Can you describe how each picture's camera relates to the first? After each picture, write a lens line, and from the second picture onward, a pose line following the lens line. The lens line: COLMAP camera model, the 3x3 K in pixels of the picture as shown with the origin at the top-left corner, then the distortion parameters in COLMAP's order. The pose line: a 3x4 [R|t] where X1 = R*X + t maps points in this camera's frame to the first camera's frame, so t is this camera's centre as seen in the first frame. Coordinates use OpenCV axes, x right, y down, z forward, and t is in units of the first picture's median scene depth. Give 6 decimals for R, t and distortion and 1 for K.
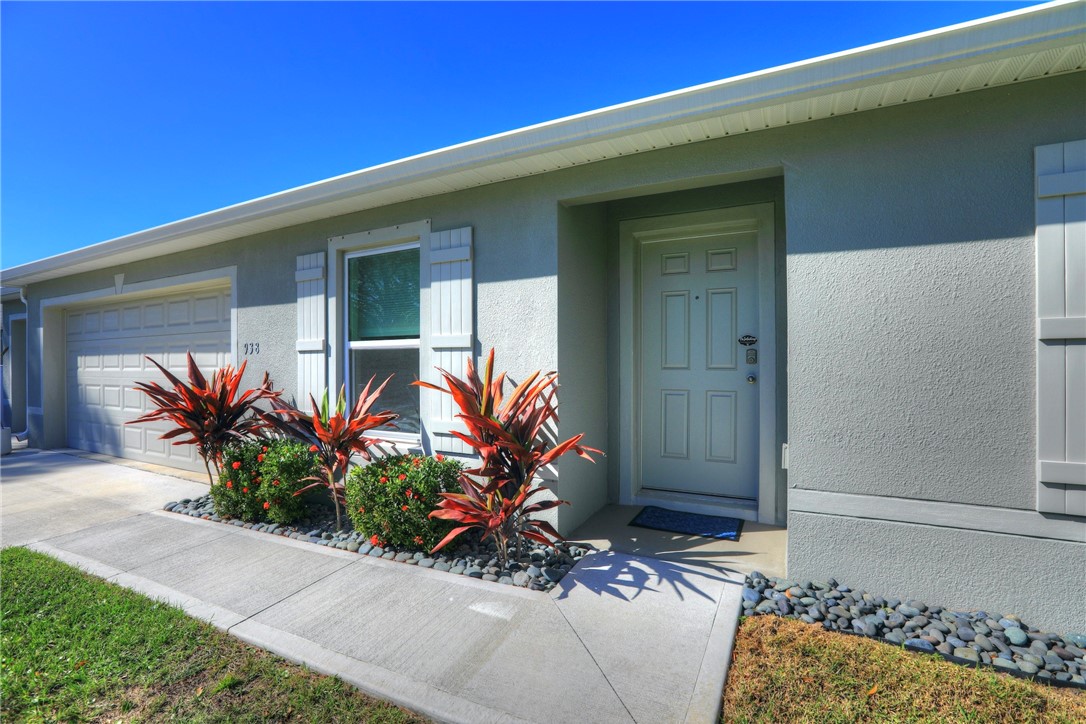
lens RADIAL K [[491.6, 0, 541.0], [0, 491.6, 366.8], [0, 0, 1]] dist [-0.033159, -0.000090]
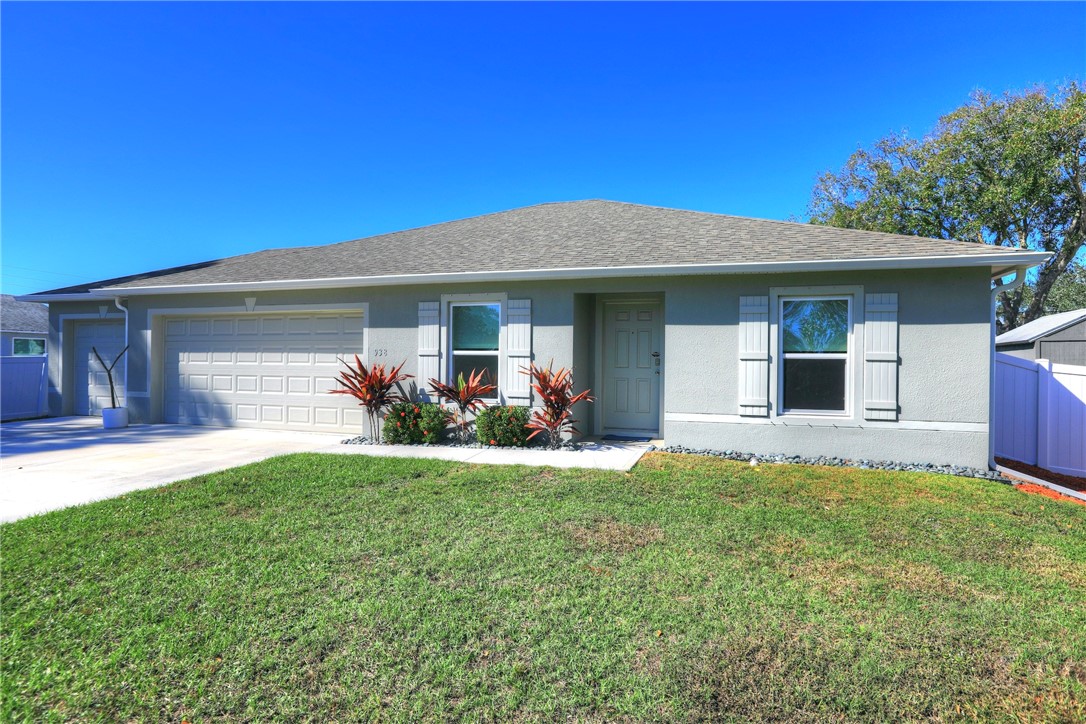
lens RADIAL K [[639.8, 0, 541.2], [0, 639.8, 357.4], [0, 0, 1]] dist [-0.026356, 0.001113]
pose [[0.987769, 0.017647, 0.154921, -0.457015], [-0.014907, 0.999712, -0.018827, 0.015565], [-0.155208, 0.016288, 0.987748, -1.526435]]
